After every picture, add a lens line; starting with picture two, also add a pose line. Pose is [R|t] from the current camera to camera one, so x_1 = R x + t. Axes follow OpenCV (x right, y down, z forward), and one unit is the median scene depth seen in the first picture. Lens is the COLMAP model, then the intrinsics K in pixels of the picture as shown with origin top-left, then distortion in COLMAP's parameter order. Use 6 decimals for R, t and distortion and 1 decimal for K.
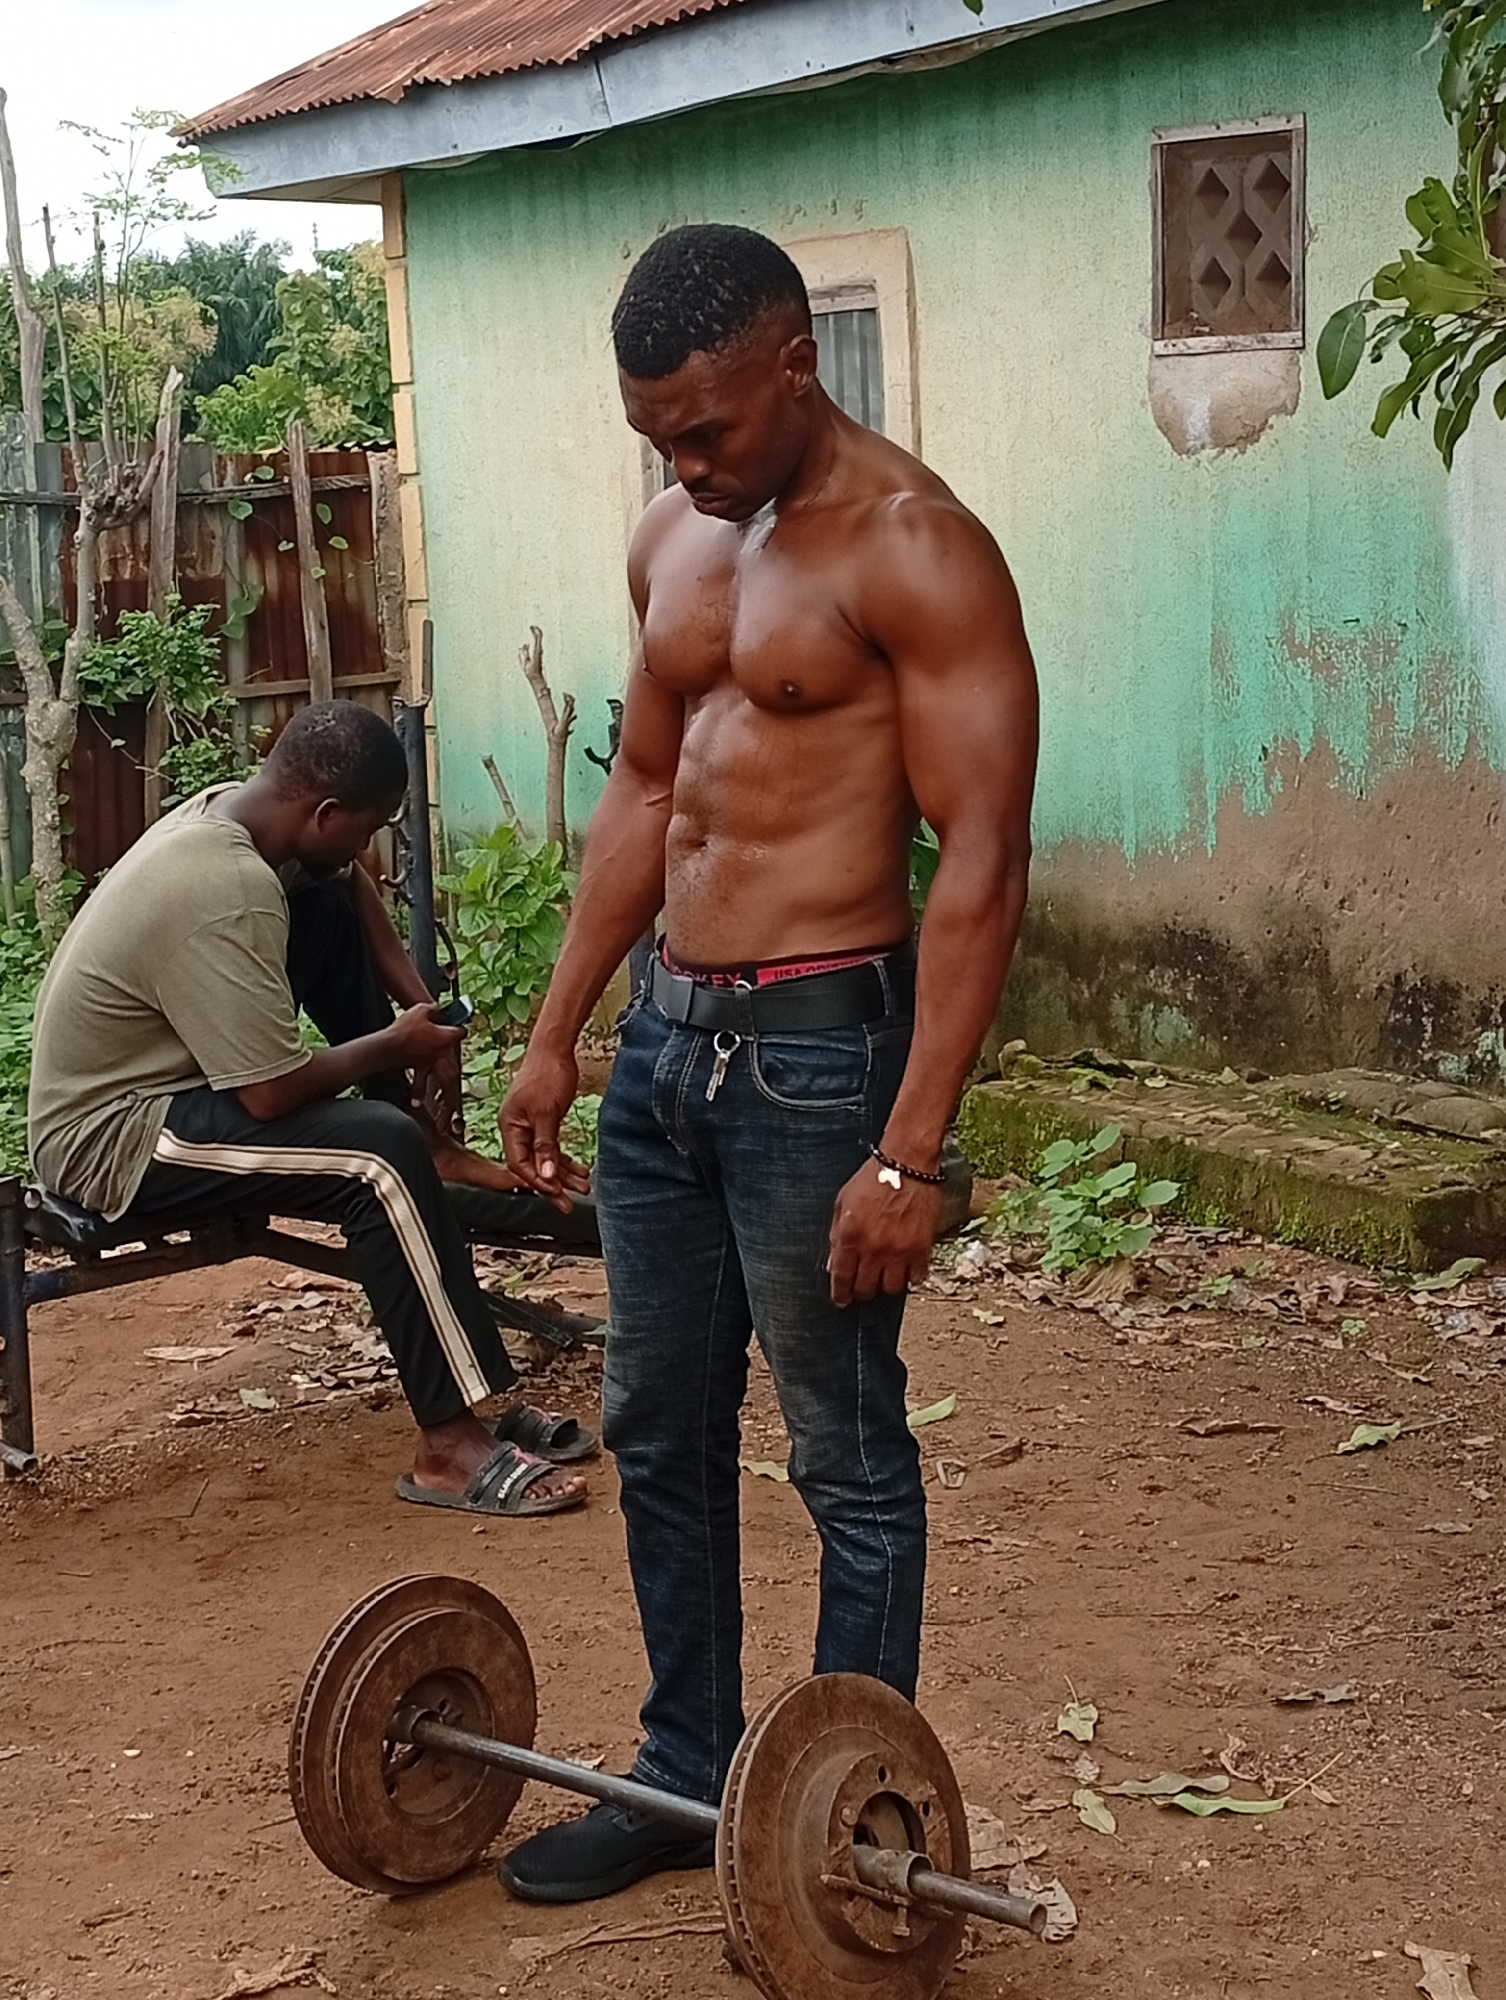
lens RADIAL K [[3512.4, 0, 776.1], [0, 3512.4, 1013.2], [0, 0, 1]] dist [0.117162, 0.045007]
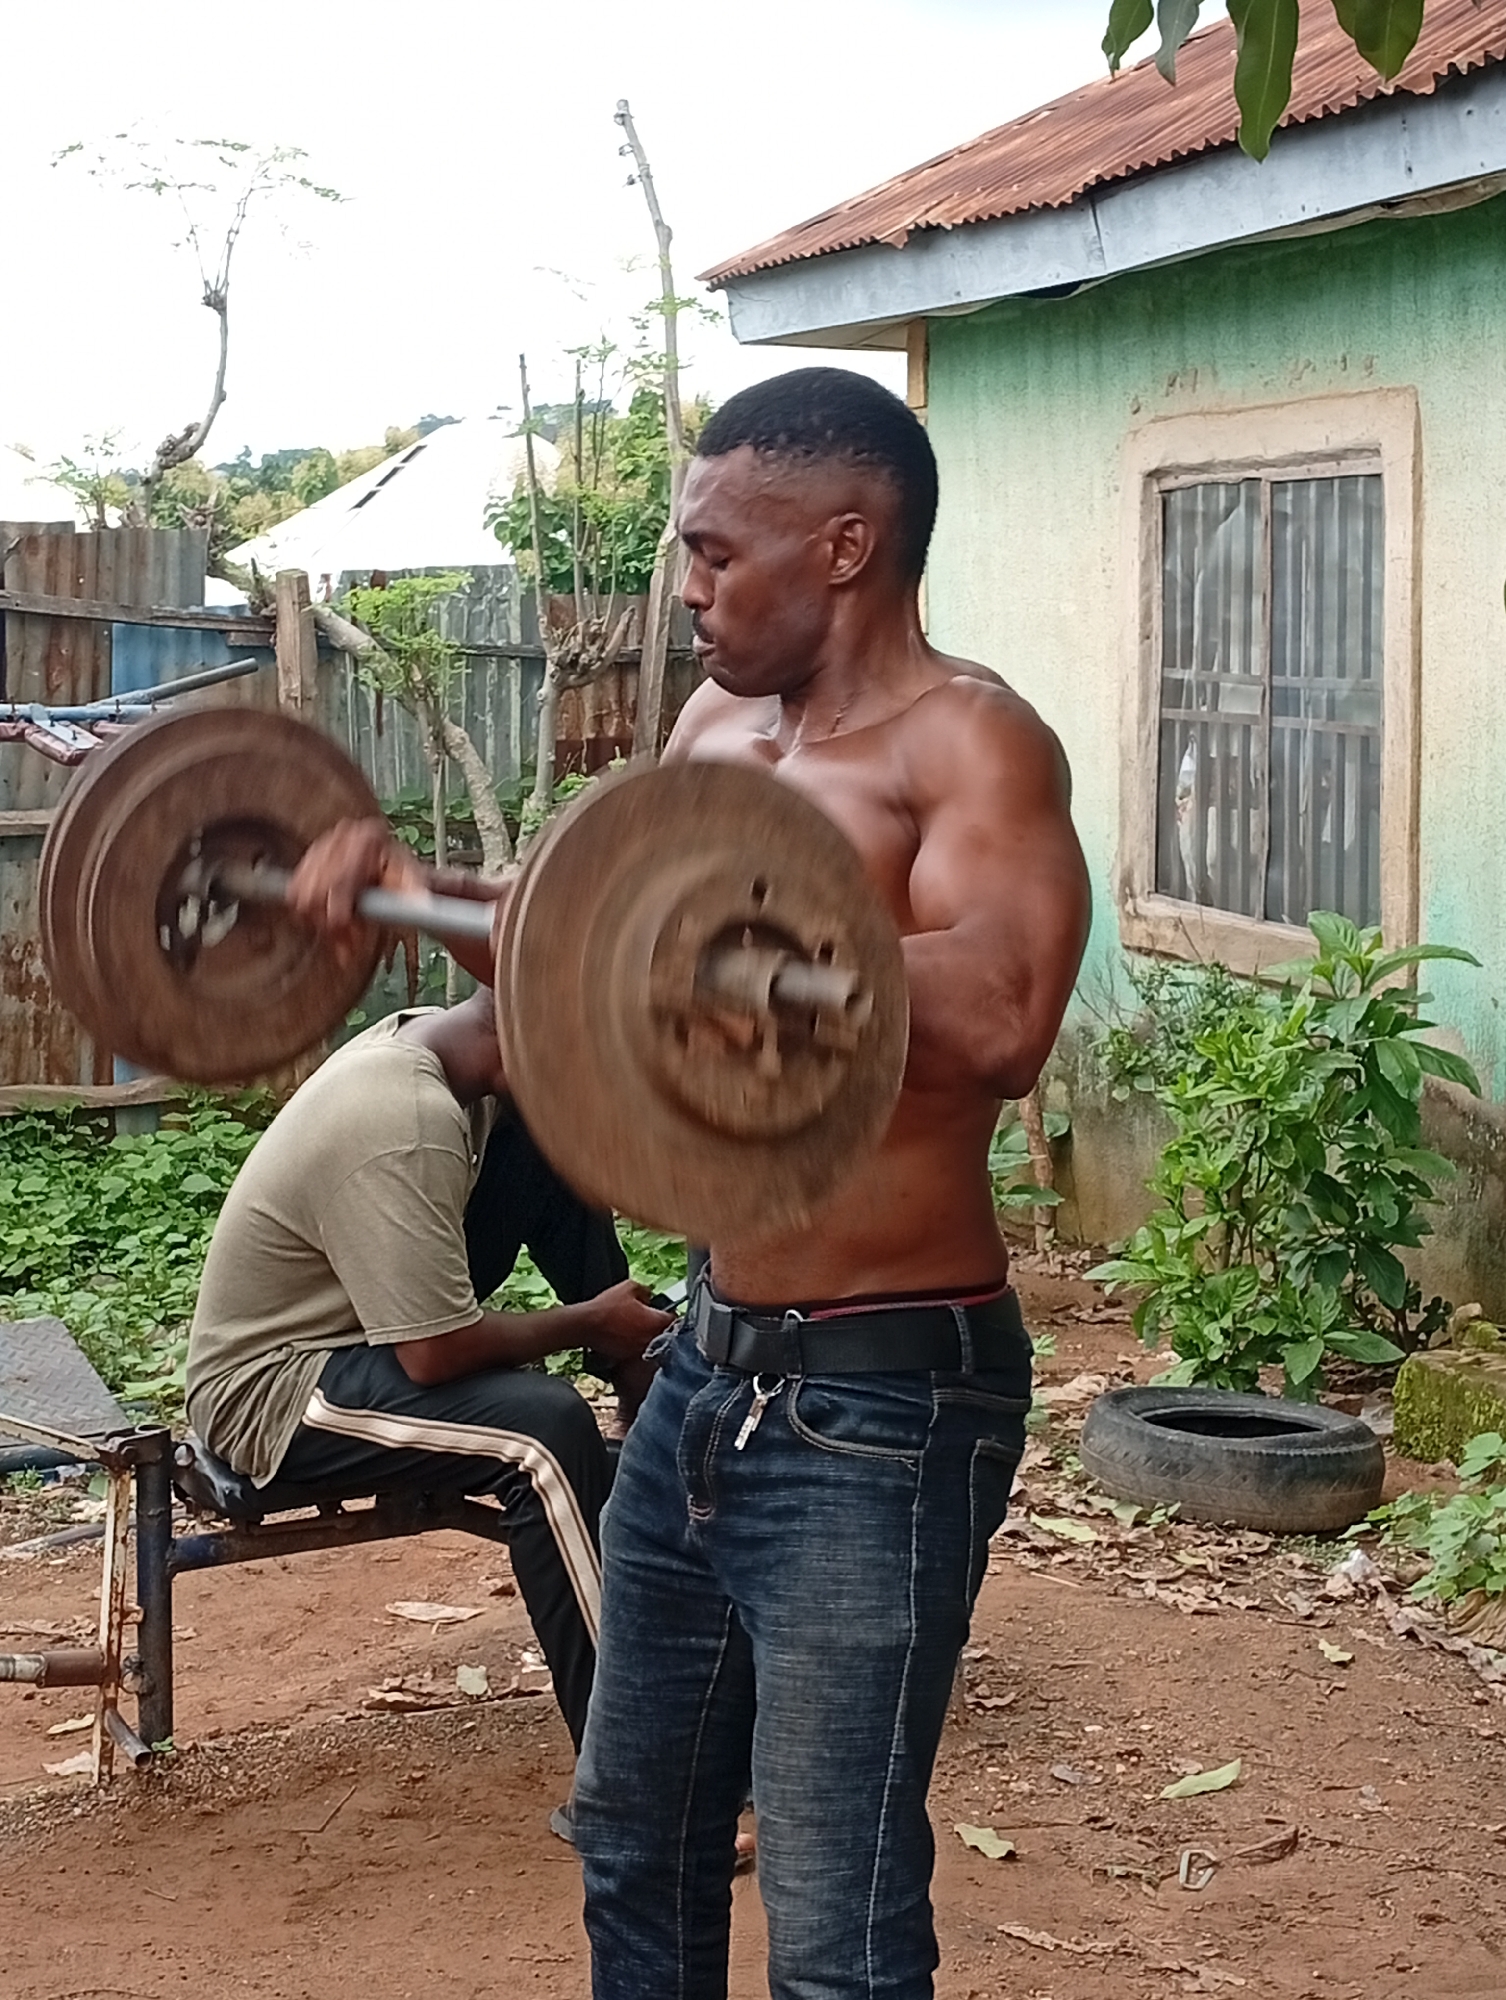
lens RADIAL K [[3563.9, 0, 753.0], [0, 3563.9, 1000.0], [0, 0, 1]] dist [0.165283, -0.374464]
pose [[0.977934, 0.052529, -0.202200, 0.063799], [-0.061074, 0.997475, -0.036251, -0.022406], [0.199785, 0.047800, 0.978673, 0.075509]]
